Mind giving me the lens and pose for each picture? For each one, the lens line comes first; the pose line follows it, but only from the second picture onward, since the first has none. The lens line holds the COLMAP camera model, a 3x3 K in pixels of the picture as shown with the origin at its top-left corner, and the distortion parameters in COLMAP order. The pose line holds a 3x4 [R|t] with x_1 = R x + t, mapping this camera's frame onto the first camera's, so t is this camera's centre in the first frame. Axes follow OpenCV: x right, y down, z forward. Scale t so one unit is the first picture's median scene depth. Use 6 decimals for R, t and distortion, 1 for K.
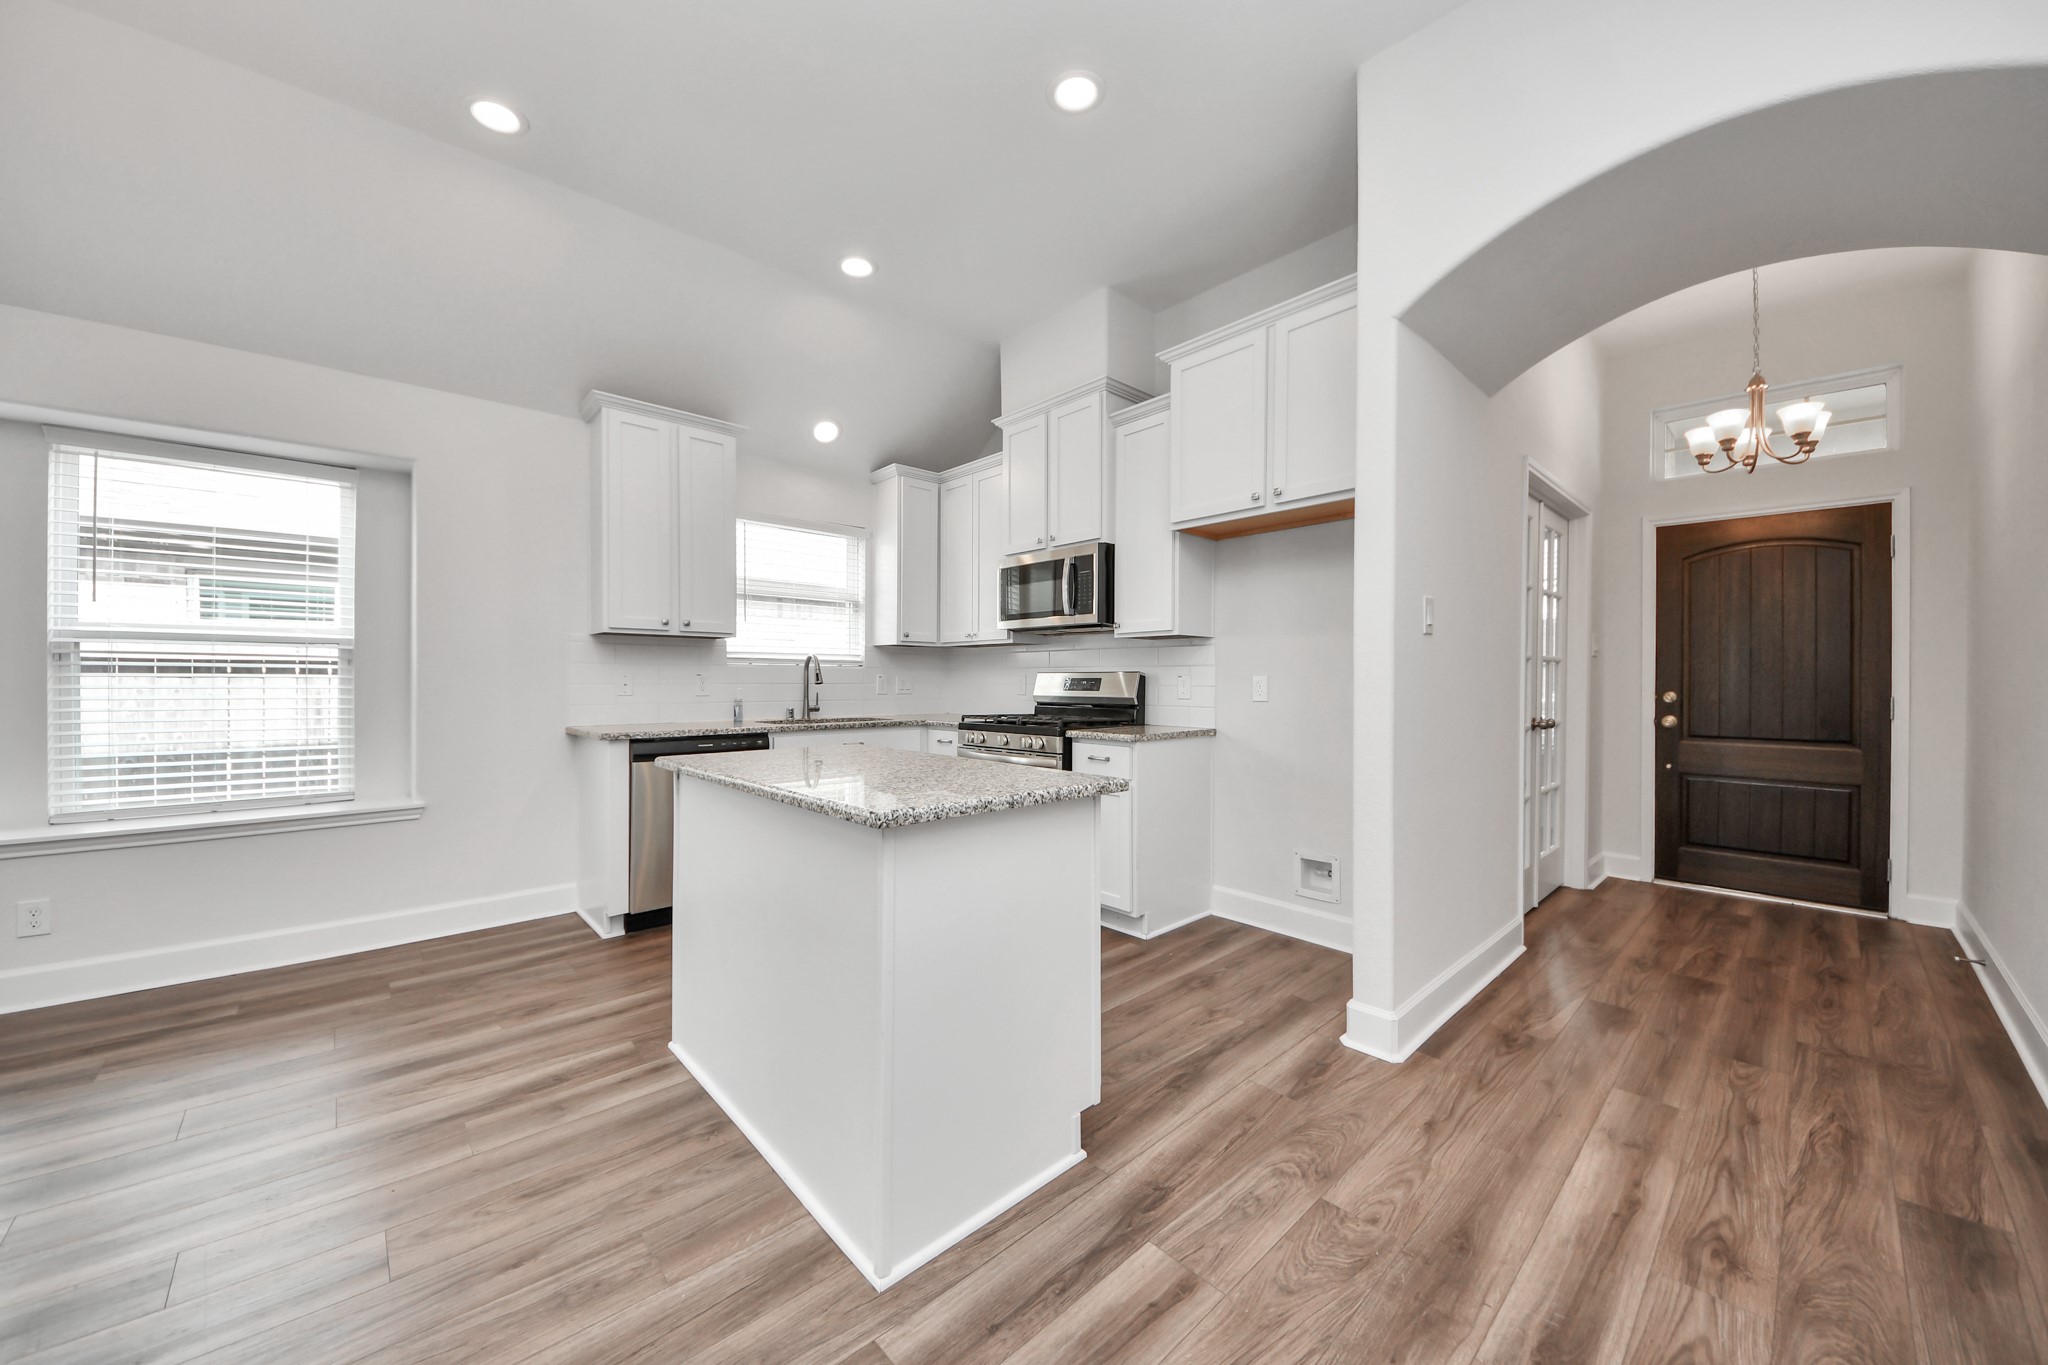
lens RADIAL K [[729.0, 0, 1027.5], [0, 729.0, 684.5], [0, 0, 1]] dist [-0.000460, -0.000187]
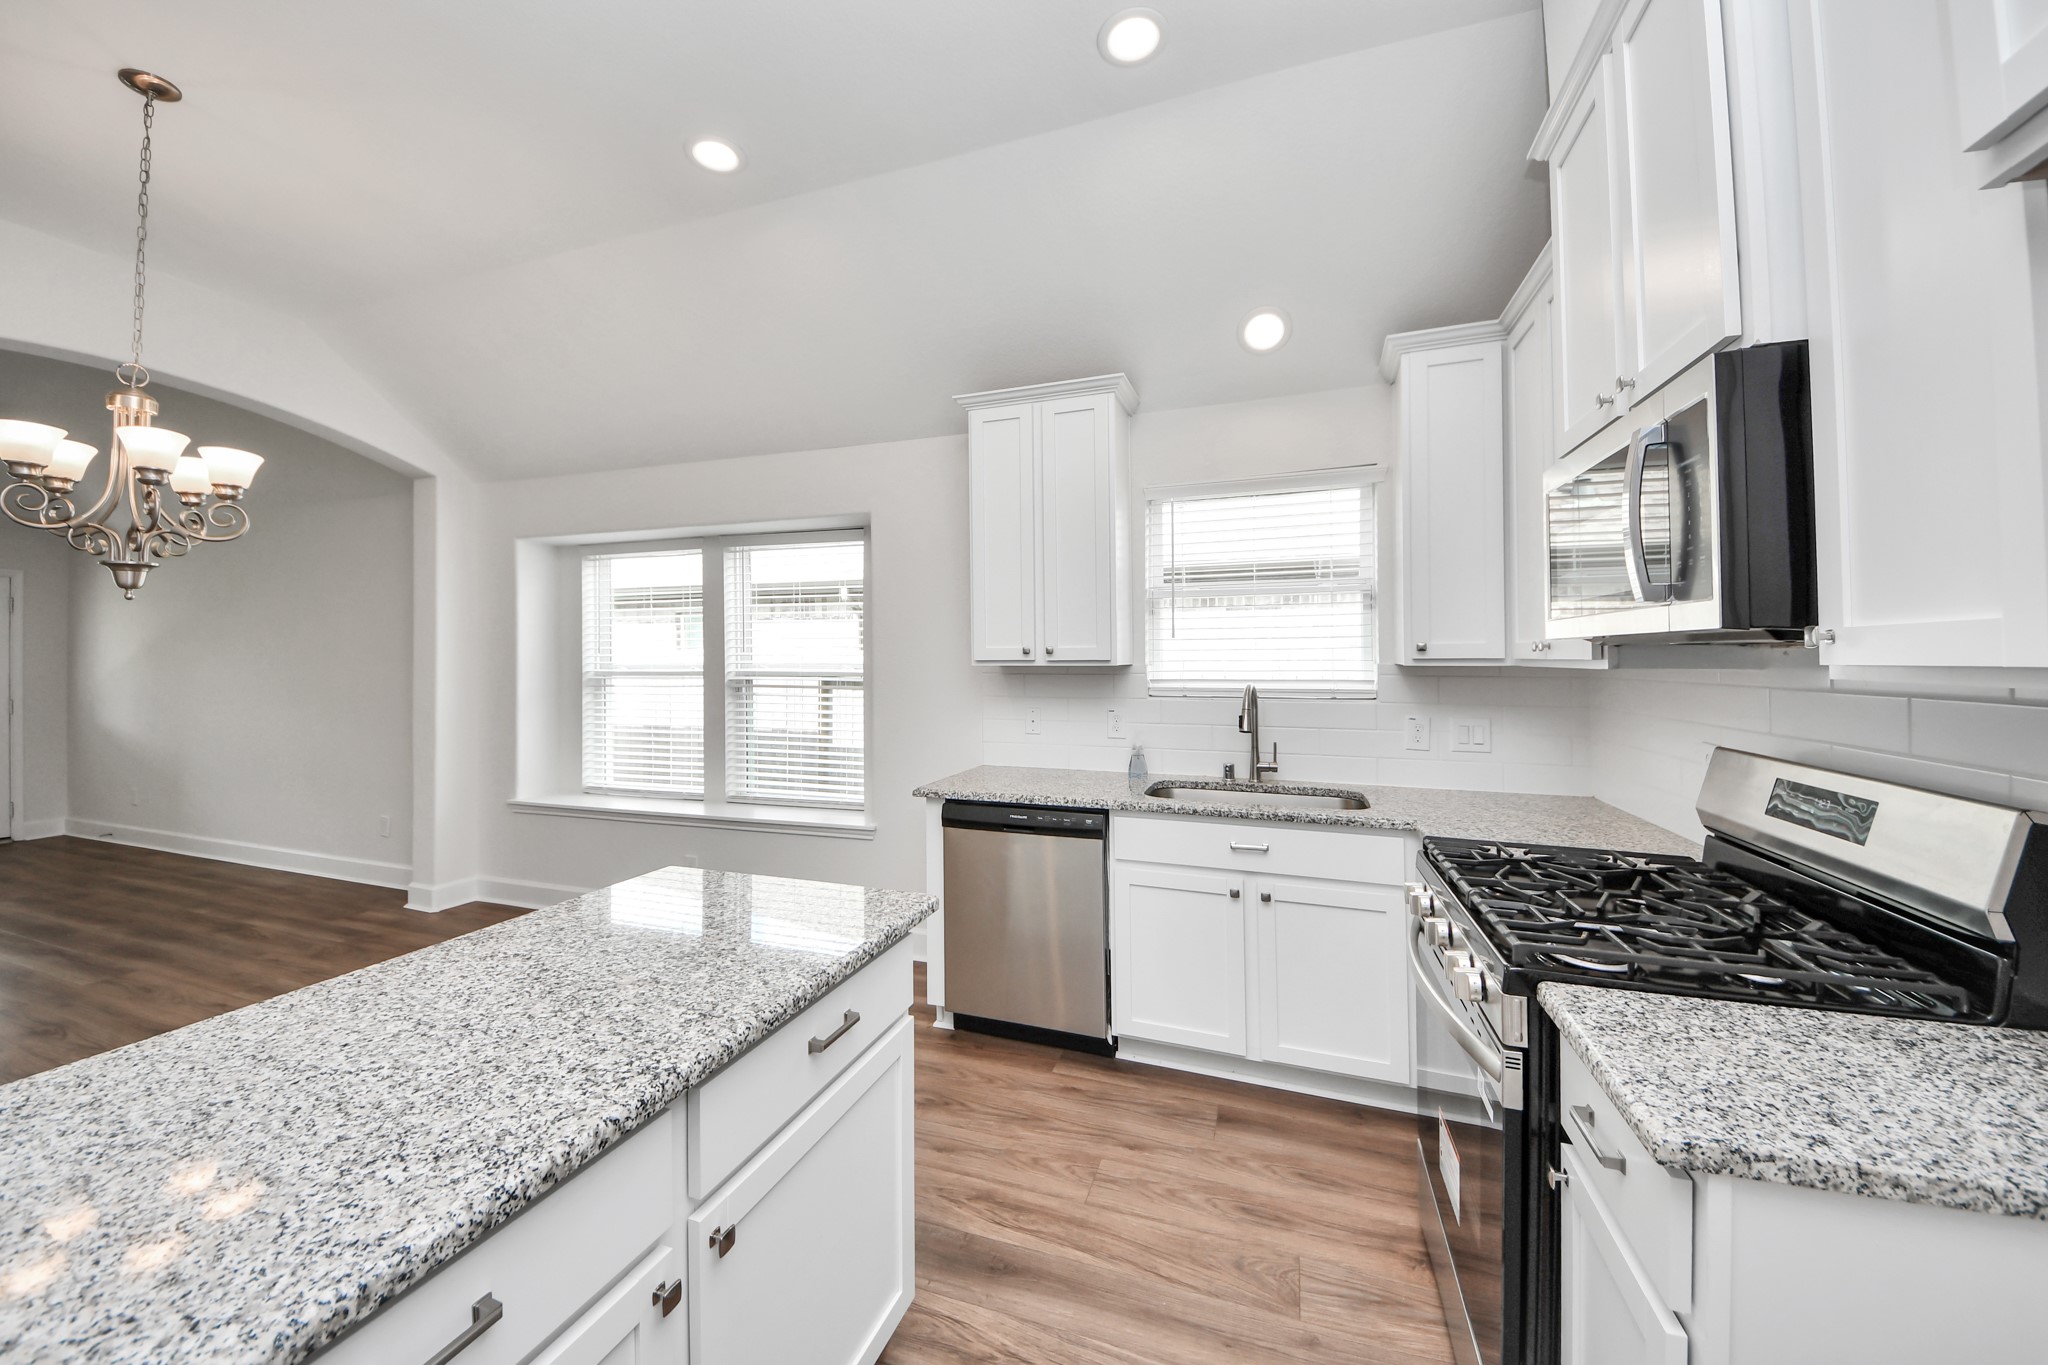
lens RADIAL K [[738.1, 0, 1027.0], [0, 738.1, 656.7], [0, 0, 1]] dist [-0.021125, -0.000109]
pose [[0.471559, -0.009823, -0.881780, 0.223893], [-0.003825, 0.999906, -0.013184, -0.070700], [0.881826, 0.009590, 0.471477, 0.647768]]
